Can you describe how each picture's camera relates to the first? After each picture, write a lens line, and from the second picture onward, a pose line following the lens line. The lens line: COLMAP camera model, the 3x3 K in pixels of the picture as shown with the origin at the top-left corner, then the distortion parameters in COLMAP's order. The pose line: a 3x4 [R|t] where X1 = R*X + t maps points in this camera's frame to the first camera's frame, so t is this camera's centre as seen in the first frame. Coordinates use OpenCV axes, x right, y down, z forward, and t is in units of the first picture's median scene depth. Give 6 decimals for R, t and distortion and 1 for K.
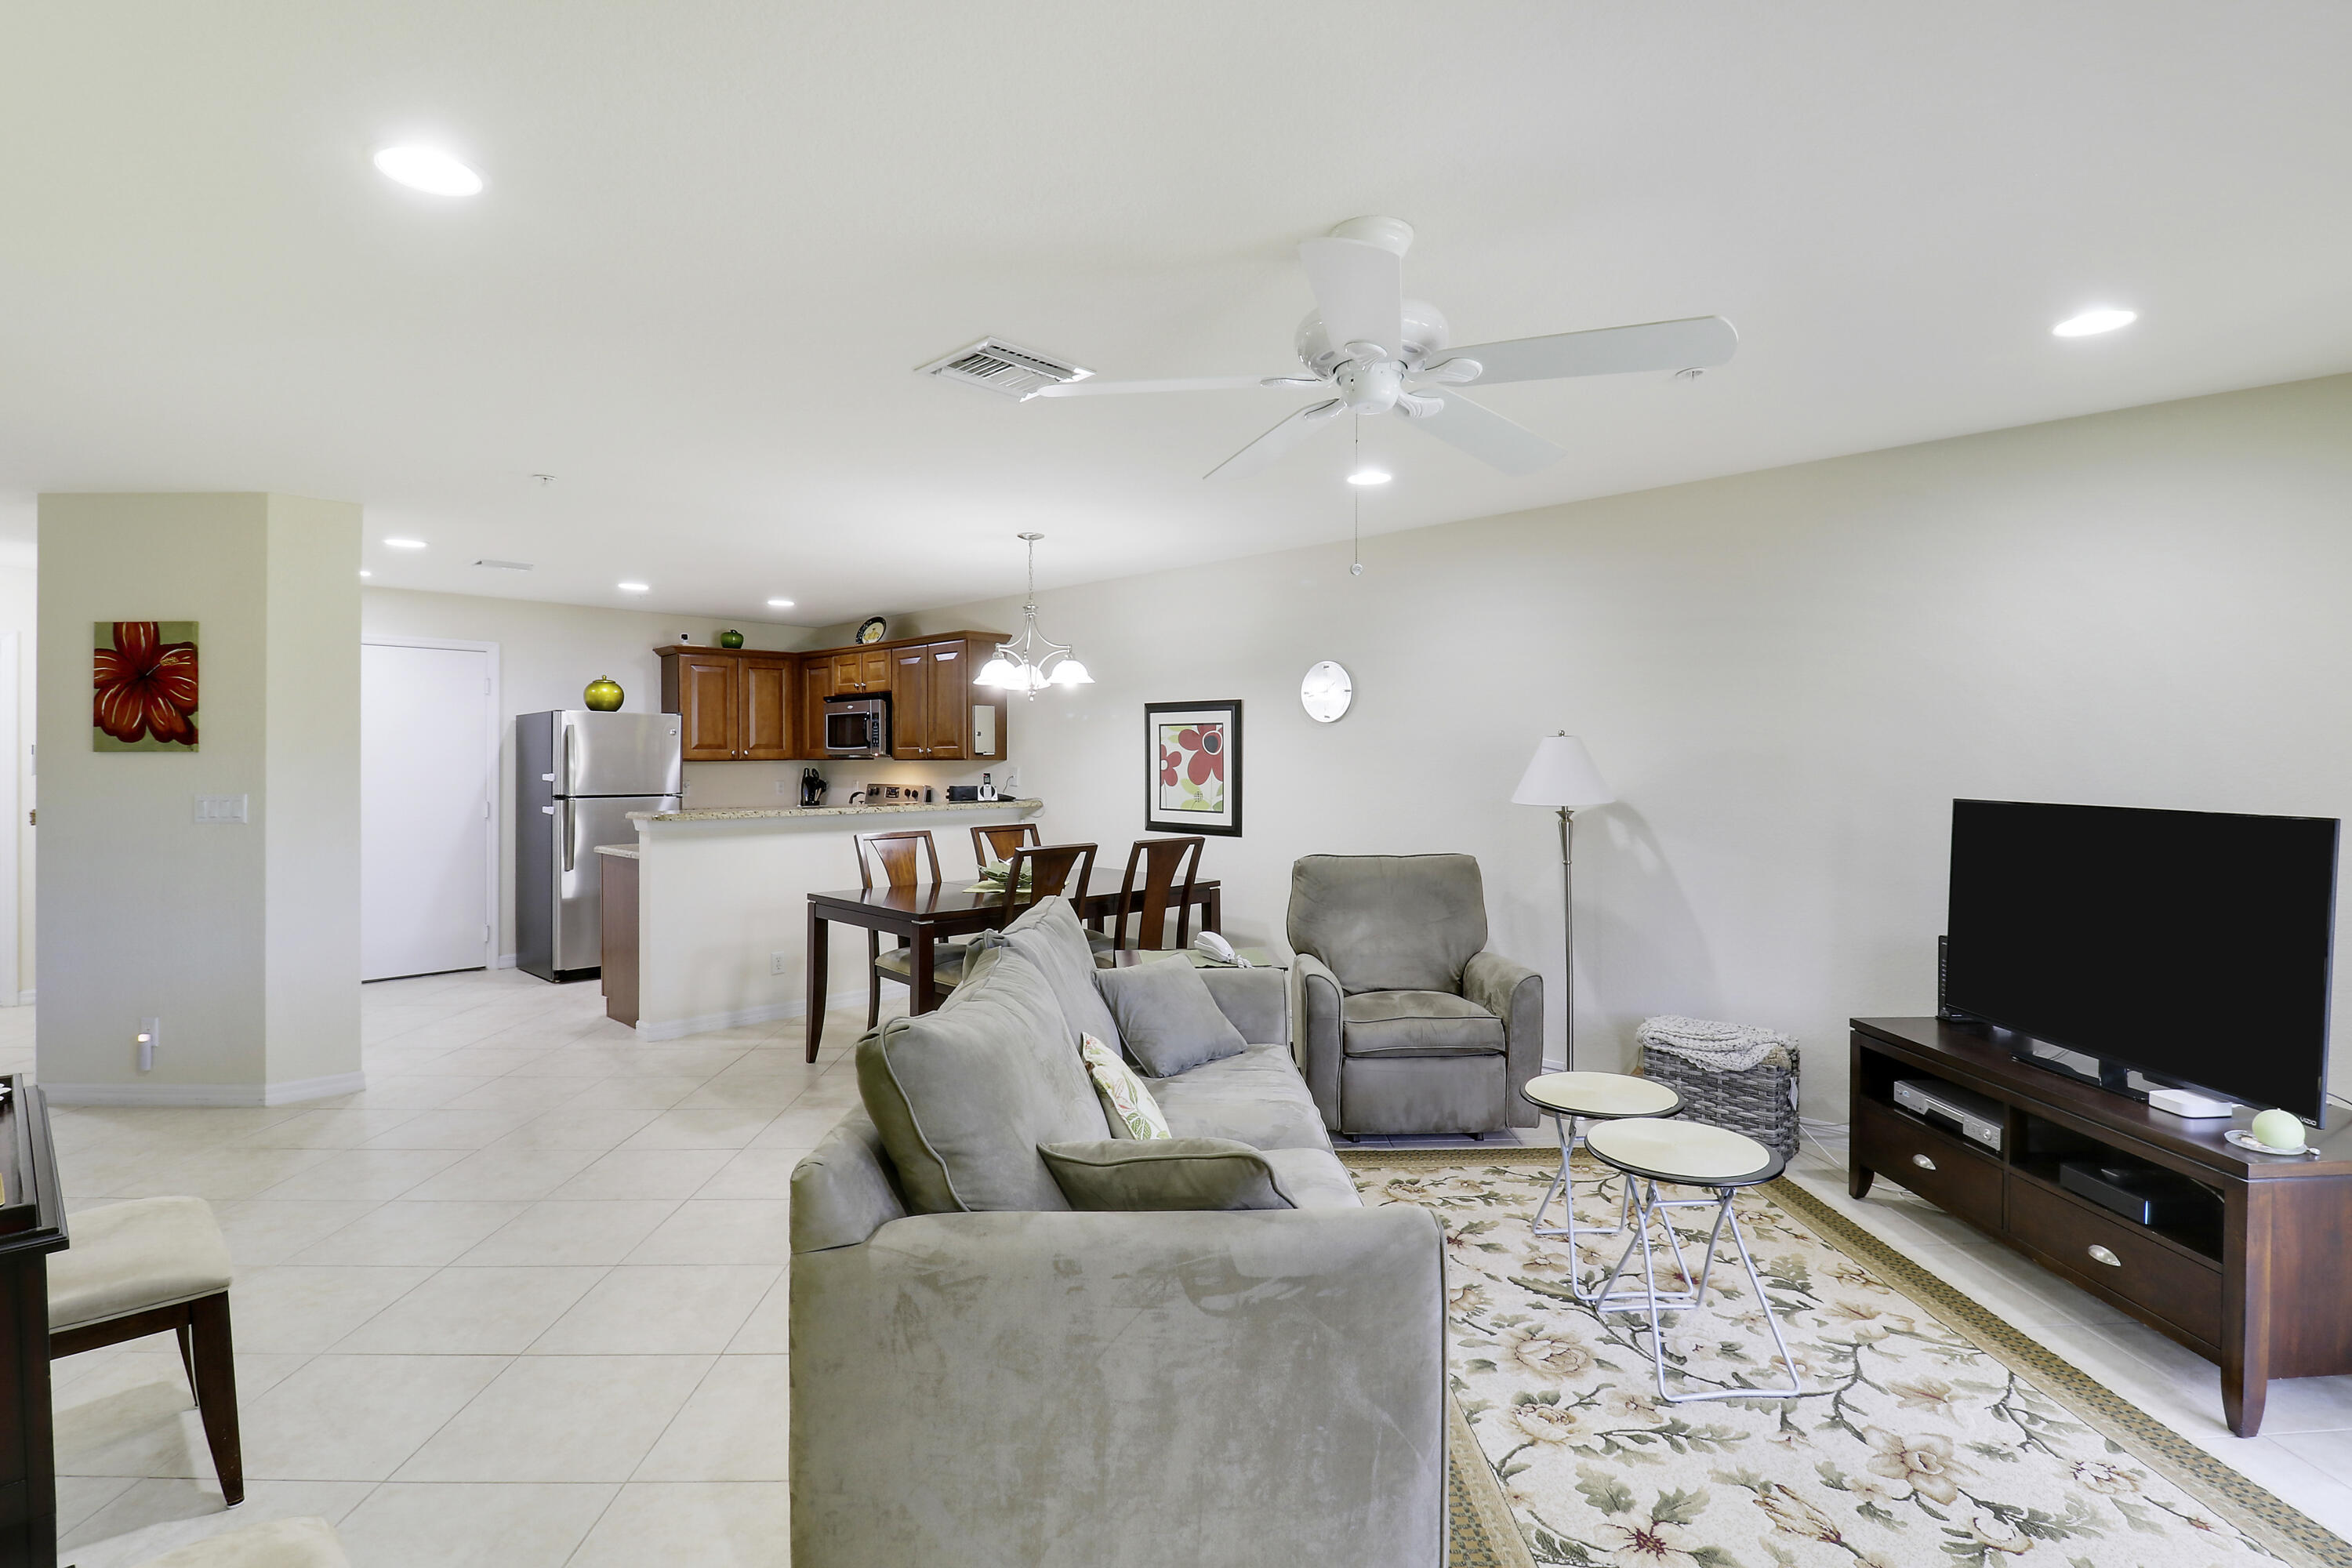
lens RADIAL K [[1150.2, 0, 1214.6], [0, 1150.2, 770.4], [0, 0, 1]] dist [-0.016151, -0.007883]
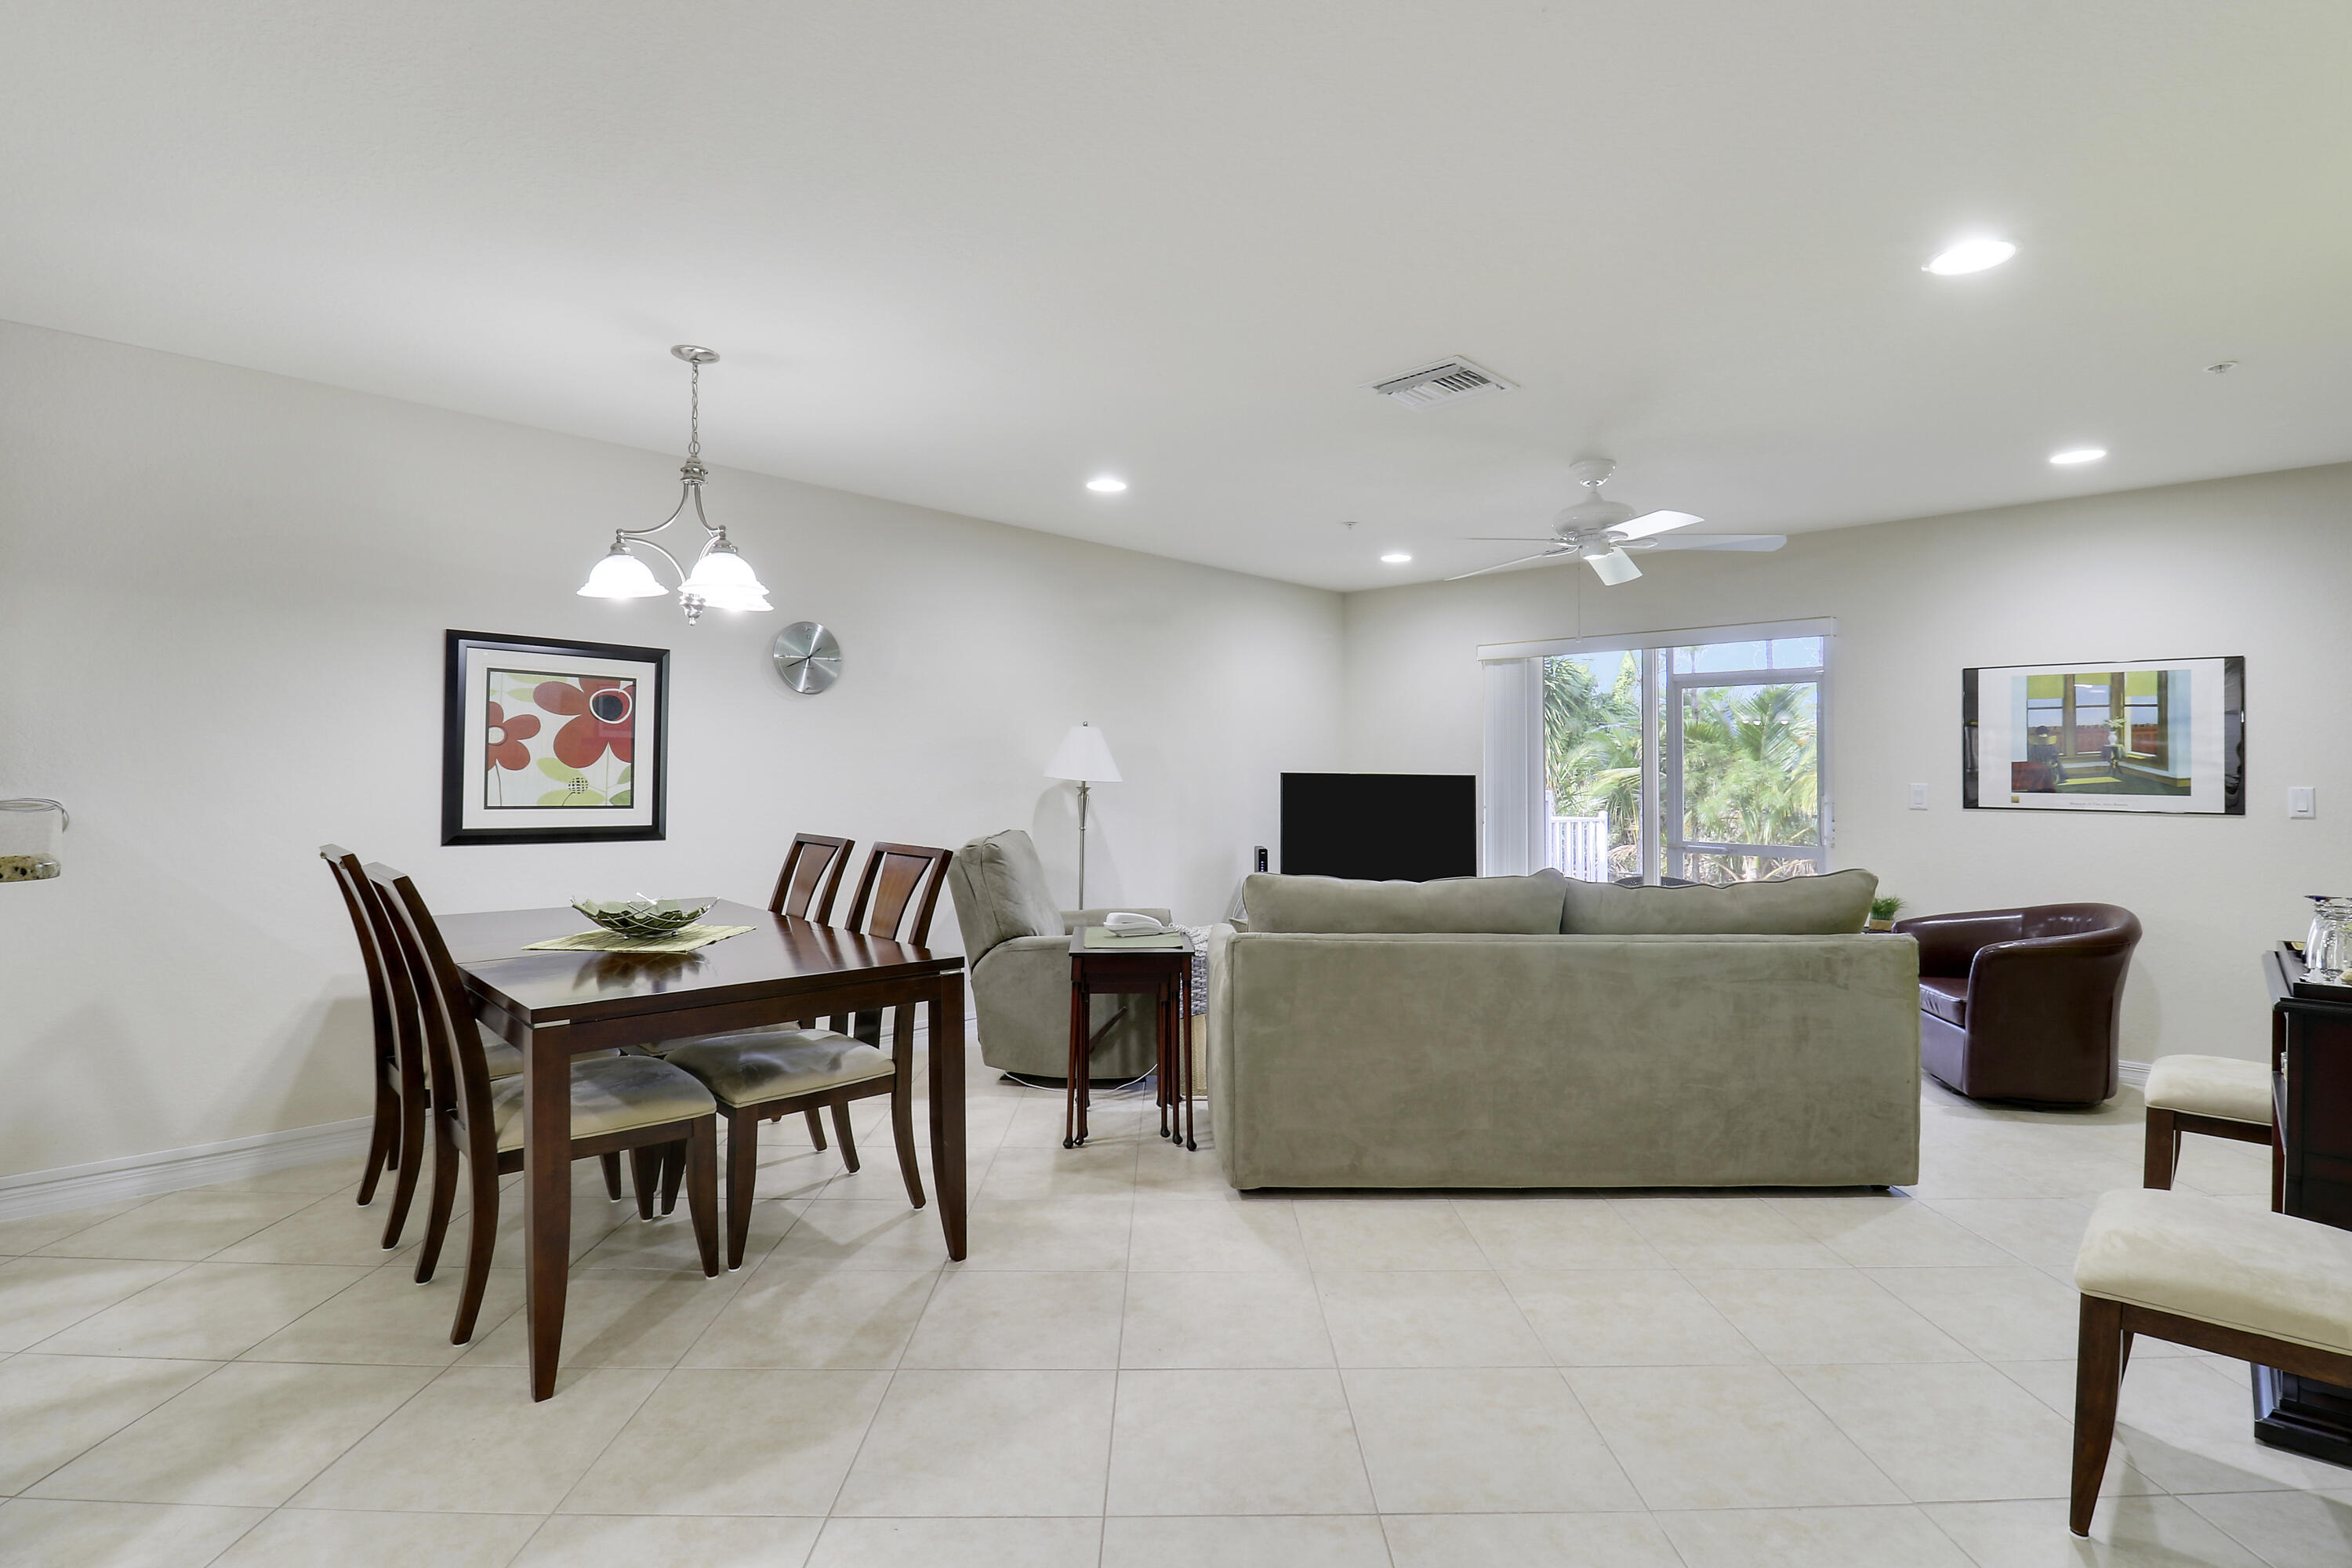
lens RADIAL K [[1102.0, 0, 1200.2], [0, 1102.0, 775.5], [0, 0, 1]] dist [-0.002519, -0.009030]
pose [[0.008427, 0.001338, 0.999964, -0.628512], [-0.001139, 0.999998, -0.001328, 0.016949], [-0.999964, -0.001127, 0.008429, 0.617742]]
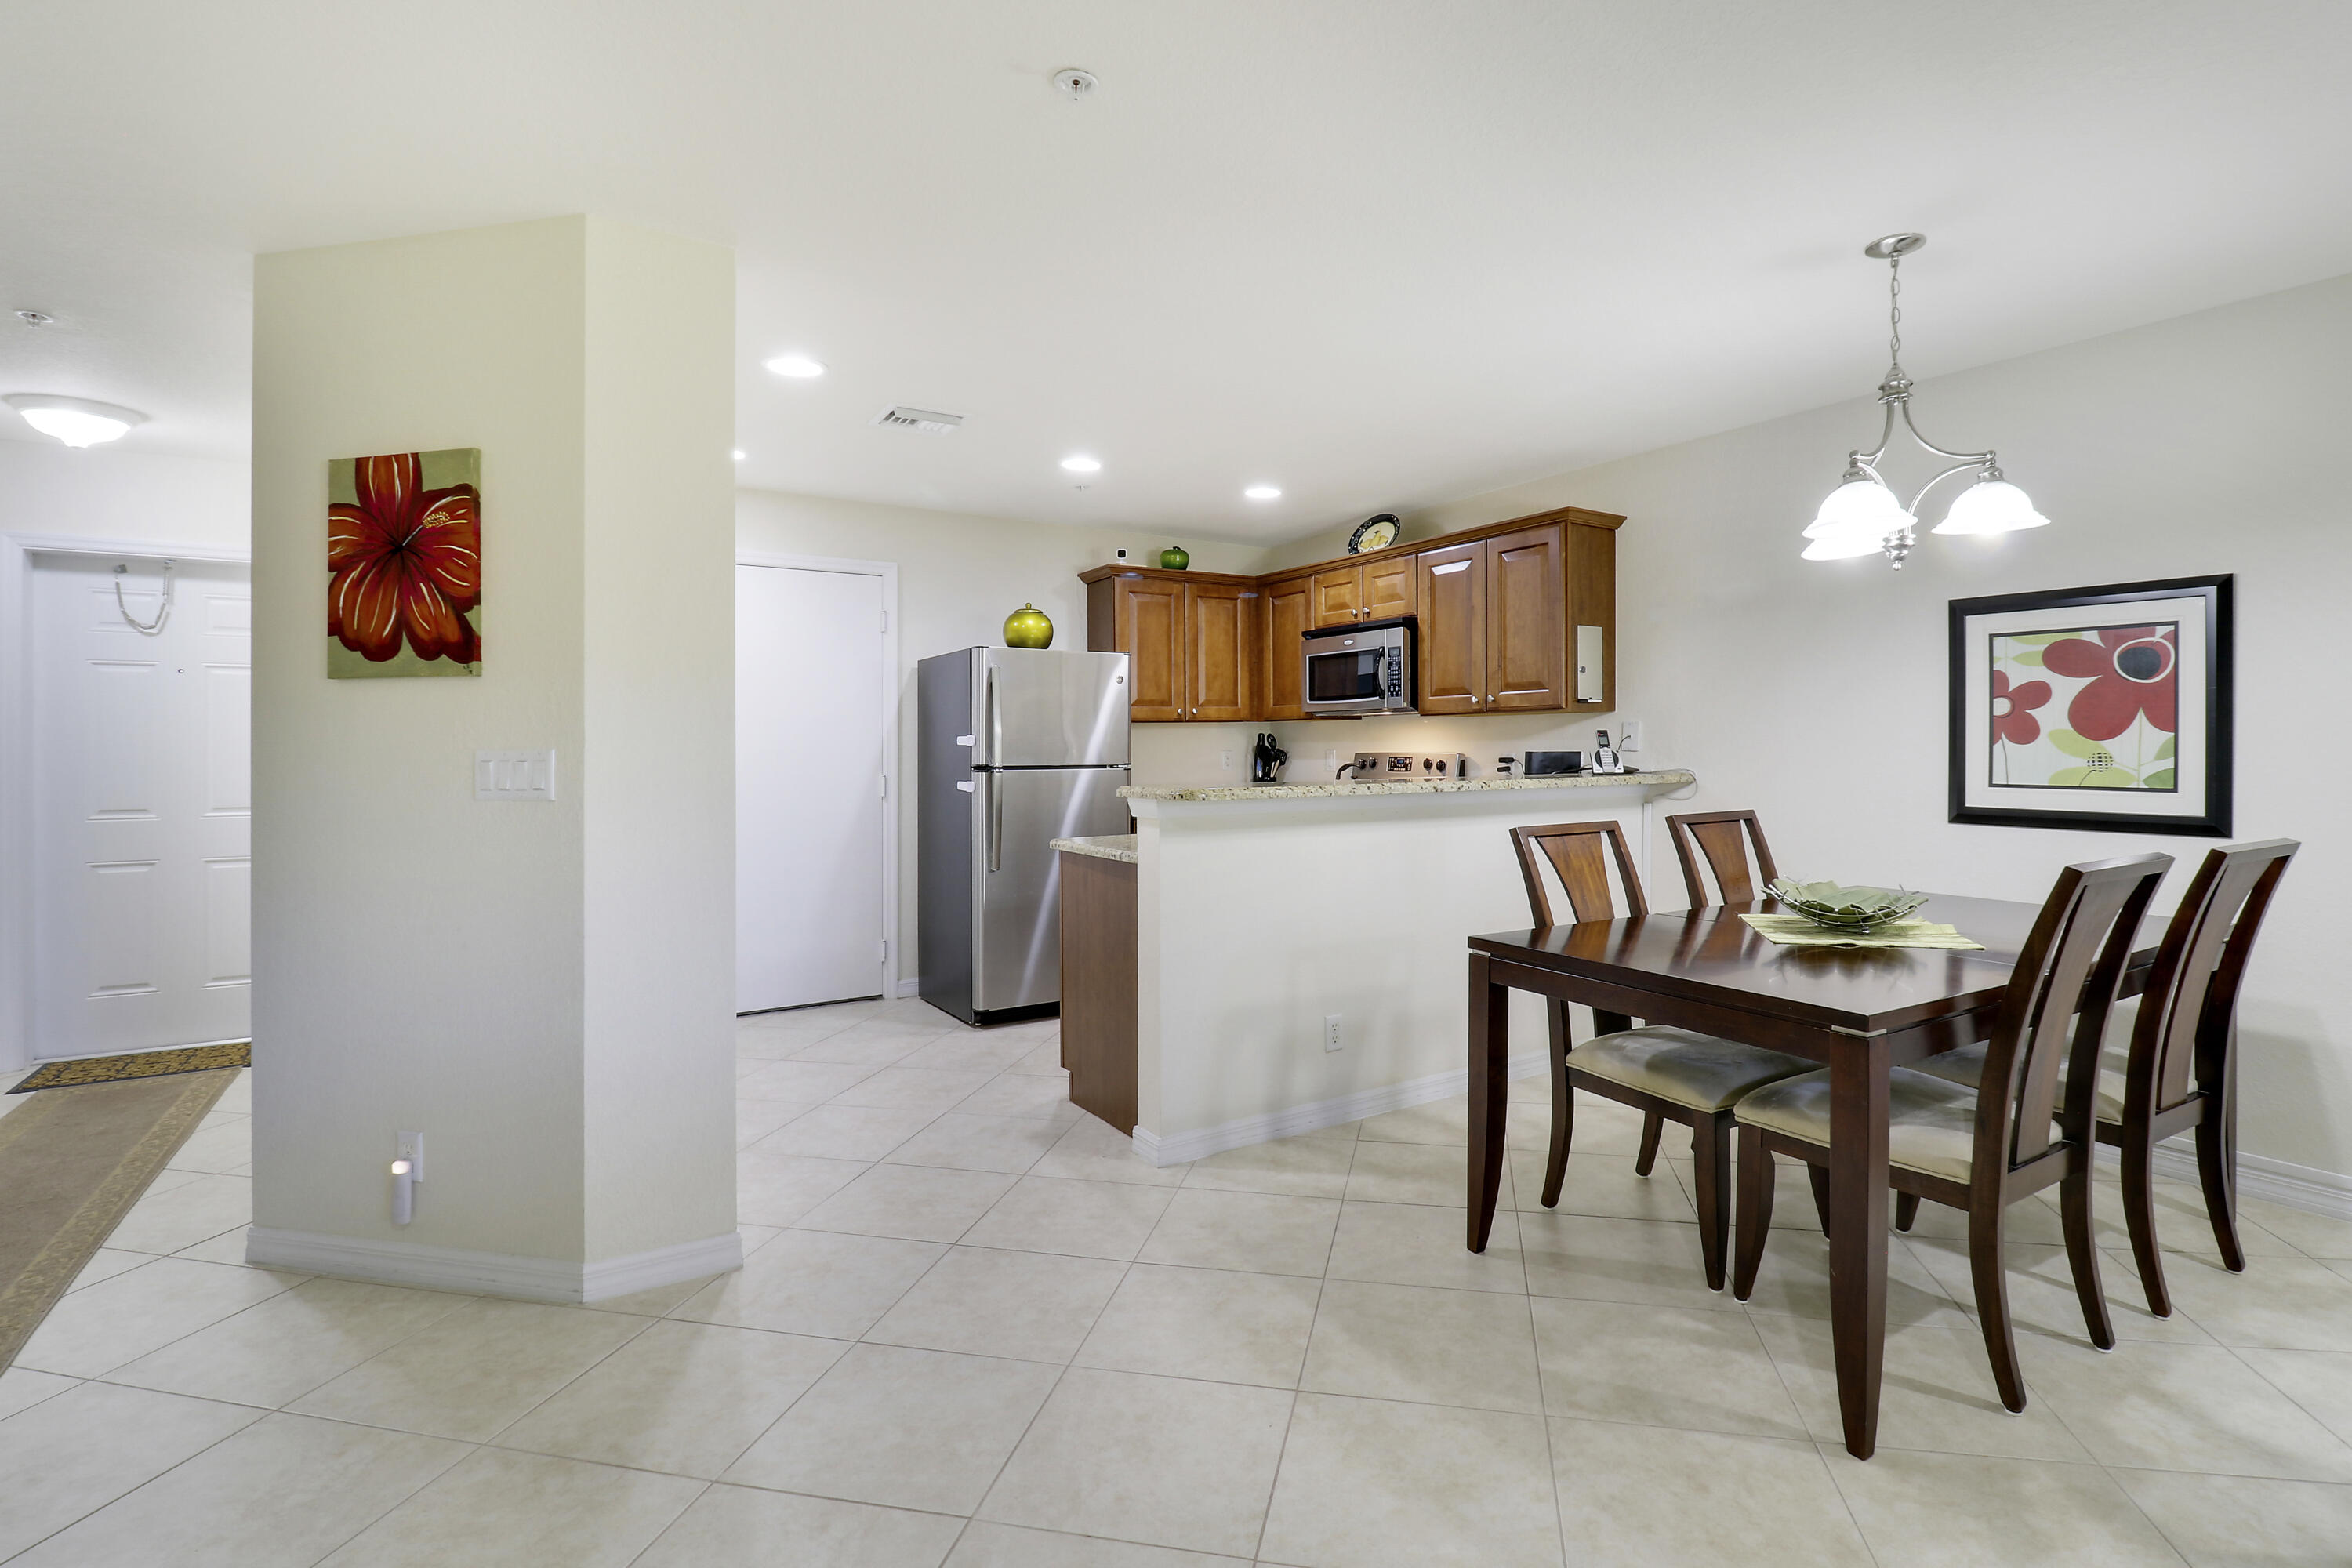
lens RADIAL K [[1126.8, 0, 1221.4], [0, 1126.8, 758.2], [0, 0, 1]] dist [-0.020597, 0.000489]
pose [[0.972589, -0.003060, -0.232512, -0.287052], [0.003248, 0.999995, 0.000424, 0.018862], [0.232510, -0.001168, 0.972593, 0.382229]]
